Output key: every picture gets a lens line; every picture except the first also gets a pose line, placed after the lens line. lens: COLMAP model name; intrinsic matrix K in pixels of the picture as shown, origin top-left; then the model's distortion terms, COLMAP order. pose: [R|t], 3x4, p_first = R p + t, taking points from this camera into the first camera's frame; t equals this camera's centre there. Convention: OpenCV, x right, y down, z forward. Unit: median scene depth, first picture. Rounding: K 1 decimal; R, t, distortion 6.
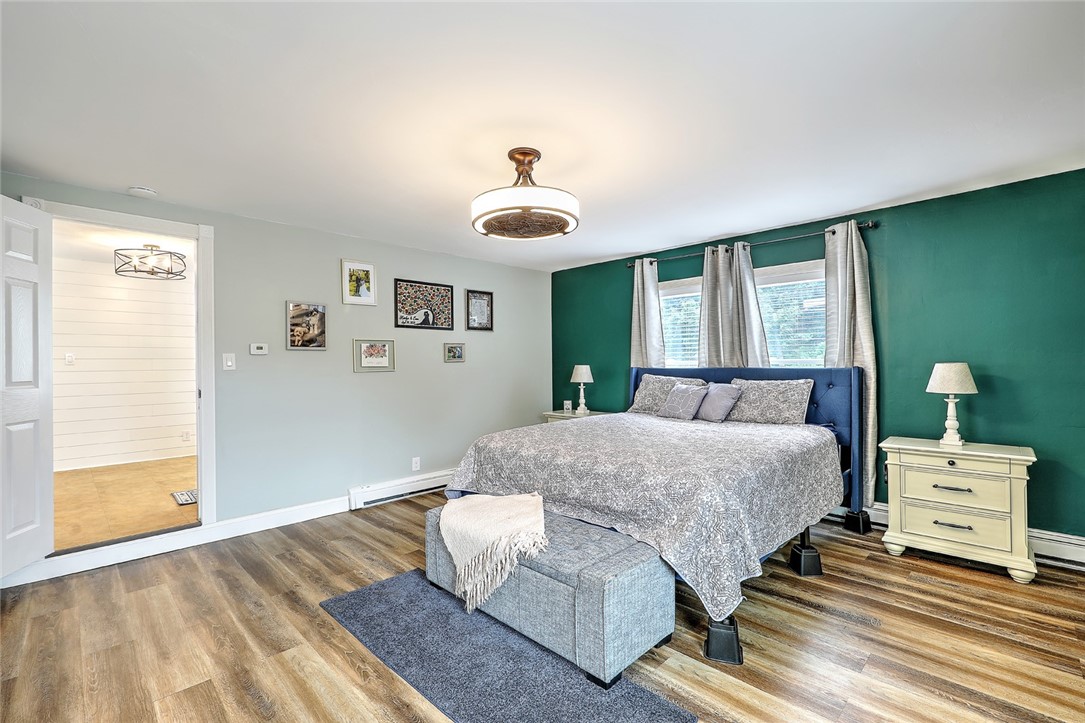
lens RADIAL K [[479.5, 0, 531.1], [0, 479.5, 365.5], [0, 0, 1]] dist [-0.000068, -0.001311]
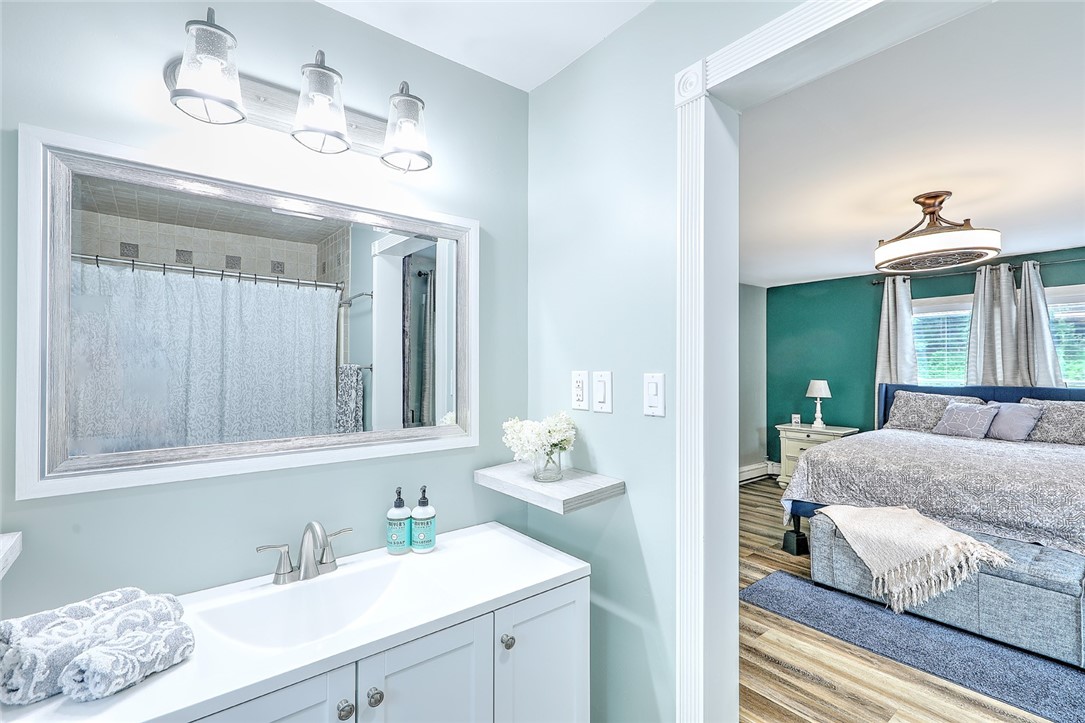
lens RADIAL K [[479.5, 0, 552.1], [0, 479.5, 364.0], [0, 0, 1]] dist [-0.000068, -0.001311]
pose [[0.991528, 0.007282, -0.129688, -0.417629], [-0.009206, 0.999856, -0.014242, -0.019944], [0.129566, 0.015315, 0.991453, -0.112696]]
